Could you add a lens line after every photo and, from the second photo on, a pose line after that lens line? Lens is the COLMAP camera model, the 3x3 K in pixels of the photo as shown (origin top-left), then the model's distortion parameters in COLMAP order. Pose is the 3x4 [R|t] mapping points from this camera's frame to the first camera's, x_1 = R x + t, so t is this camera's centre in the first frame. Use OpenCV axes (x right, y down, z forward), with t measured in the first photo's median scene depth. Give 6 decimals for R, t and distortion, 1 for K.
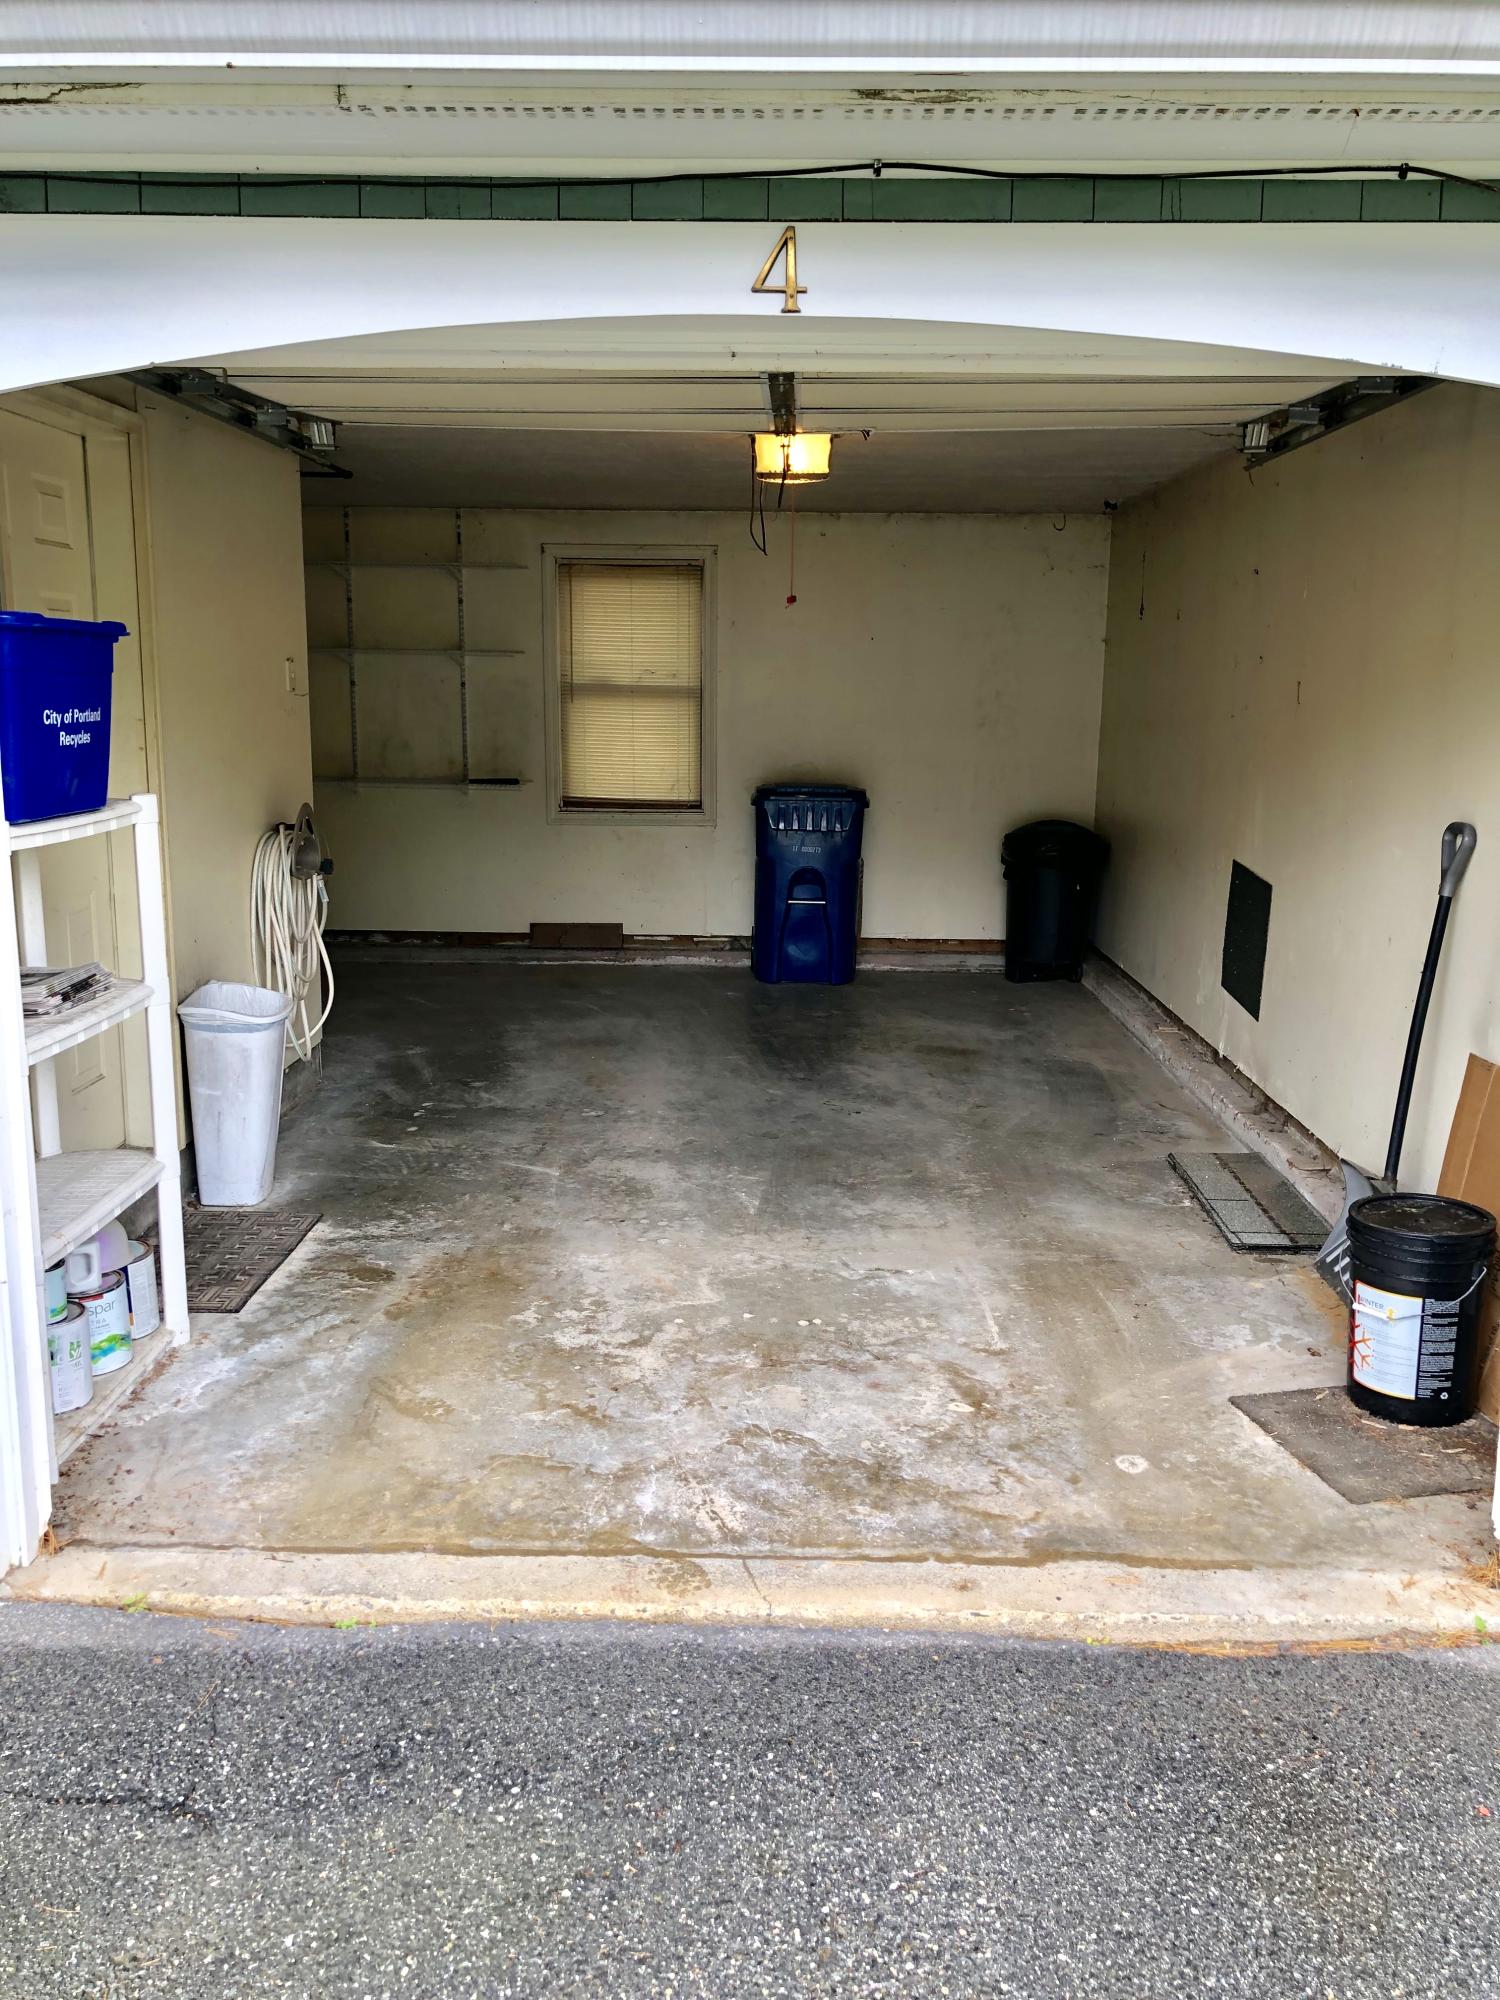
lens RADIAL K [[1652.0, 0, 750.0], [0, 1652.0, 1000.0], [0, 0, 1]] dist [0.052602, -0.000123]
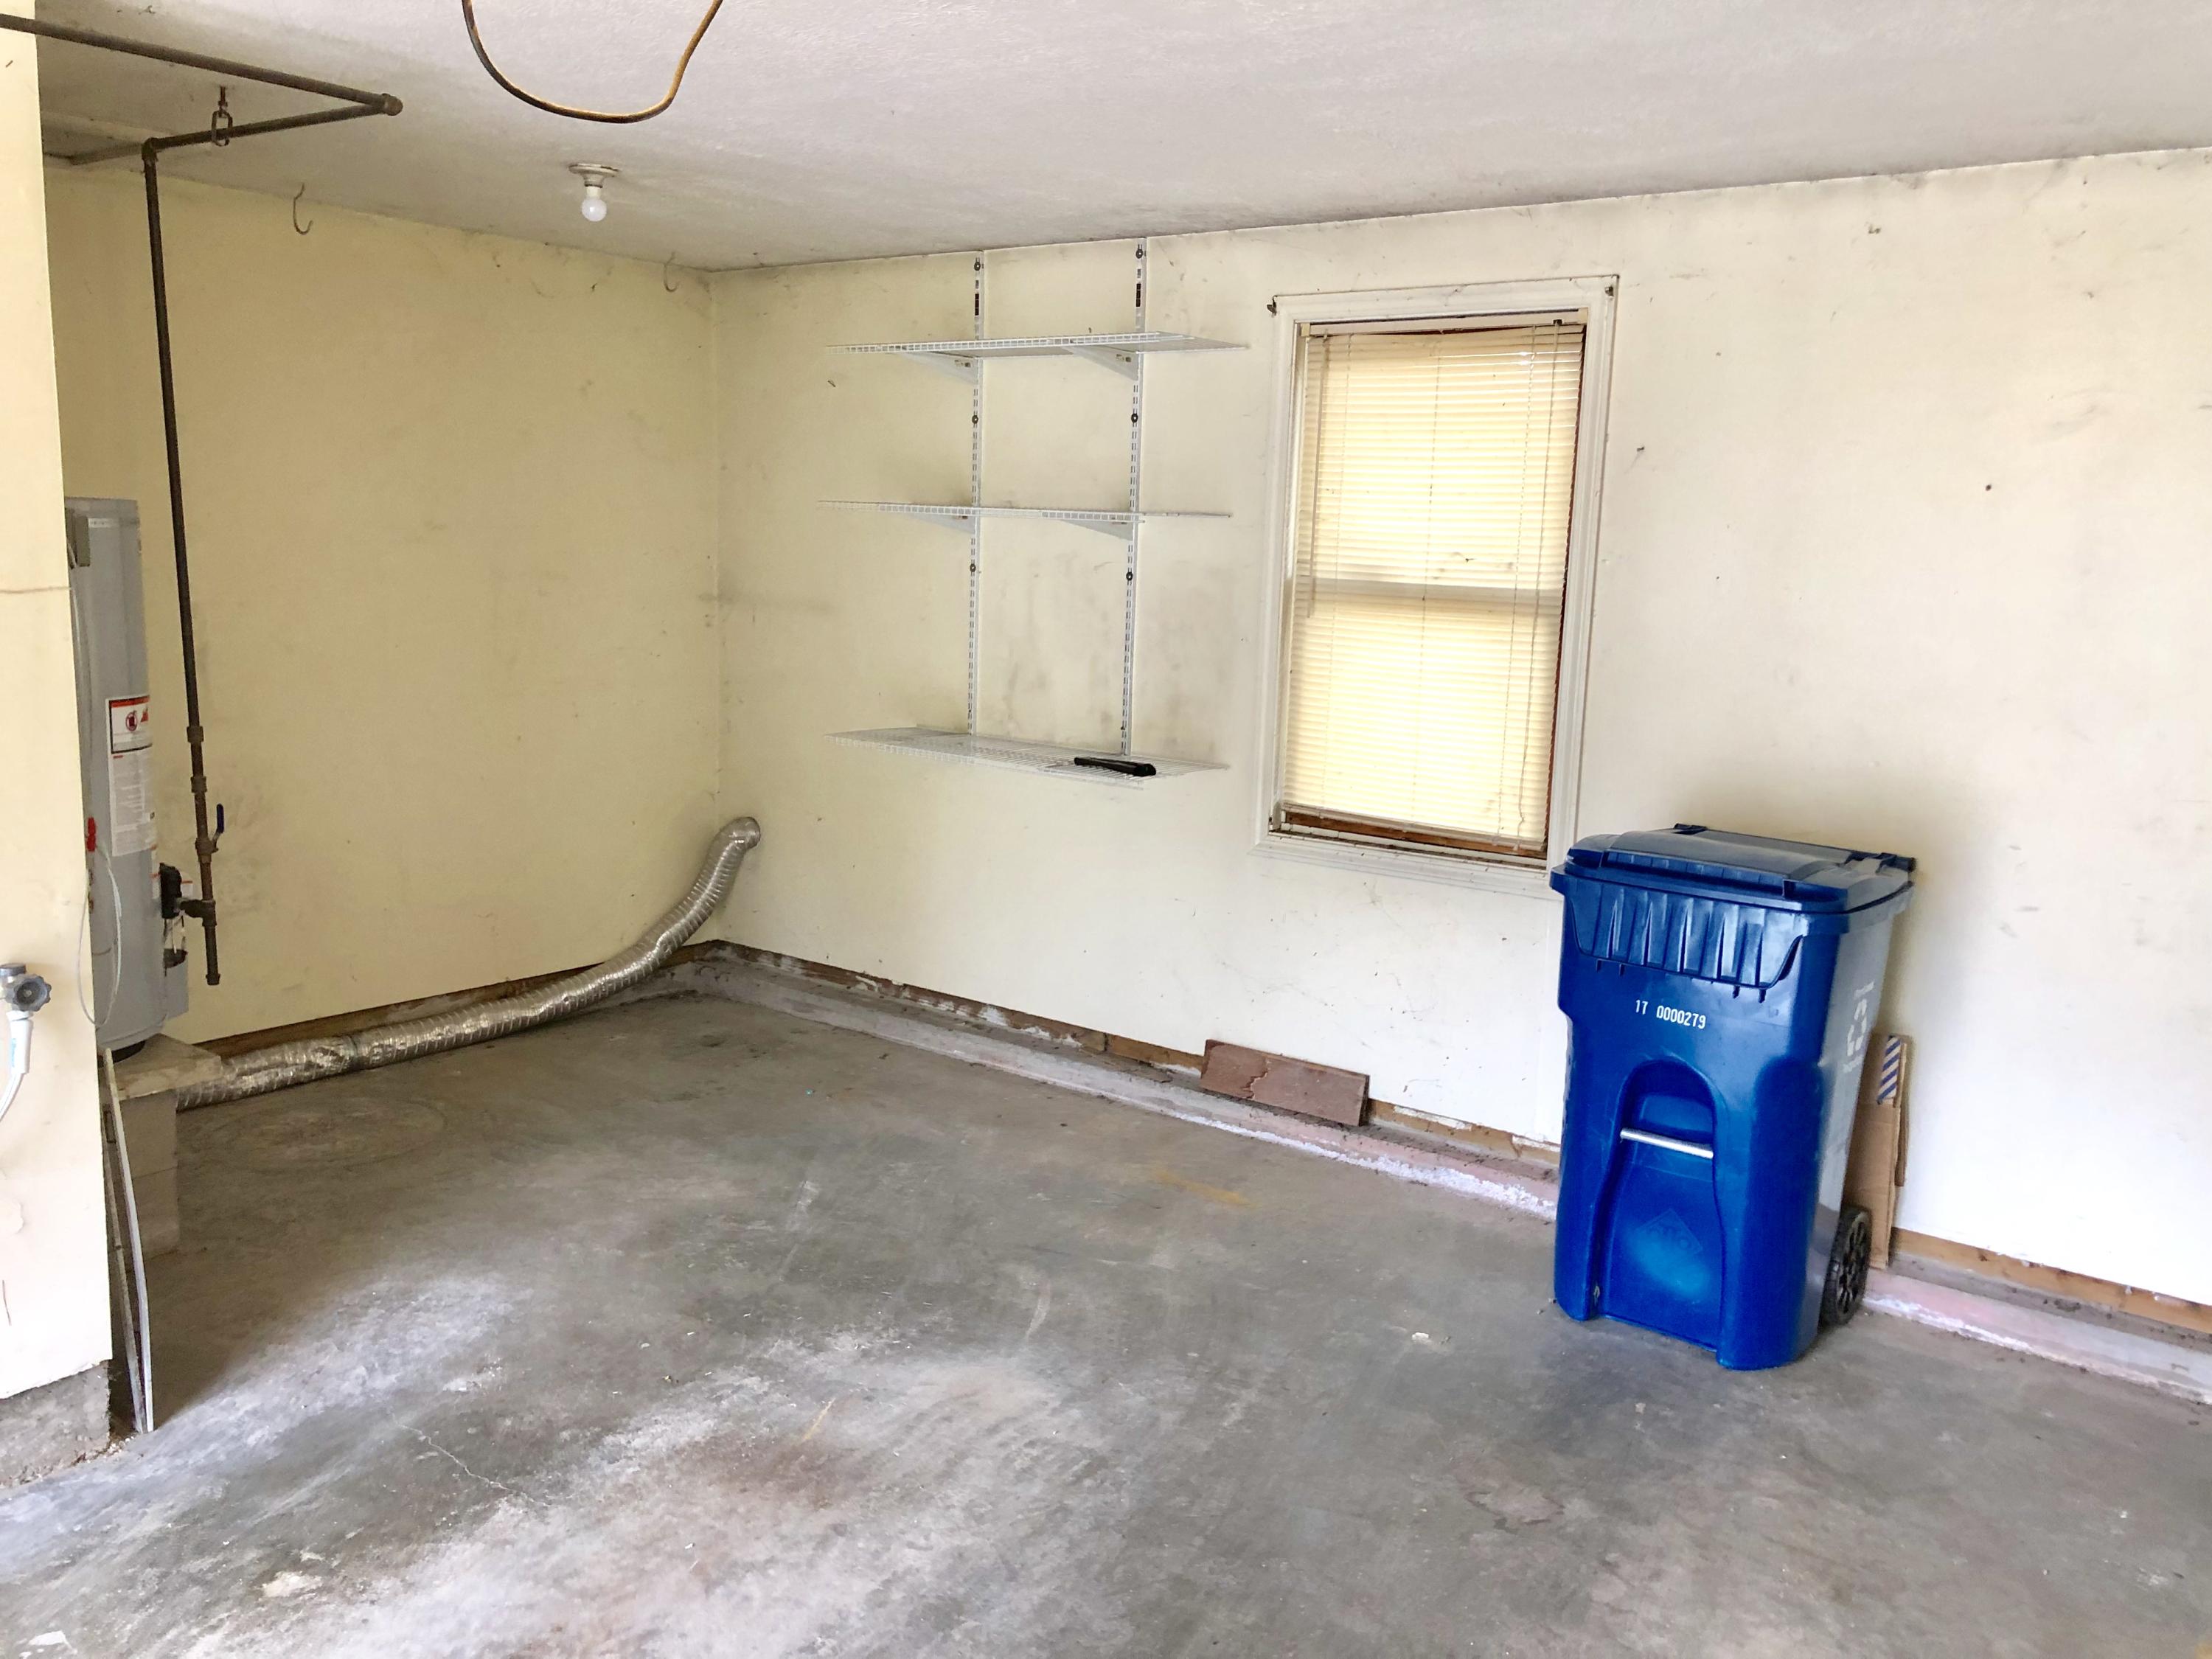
lens RADIAL K [[1827.1, 0, 1106.0], [0, 1827.1, 829.5], [0, 0, 1]] dist [0.052602, -0.000123]
pose [[0.808215, 0.113000, -0.577945, 0.163746], [-0.135213, 0.990806, 0.004638, -0.111951], [0.573155, 0.074397, 0.816063, 0.529786]]
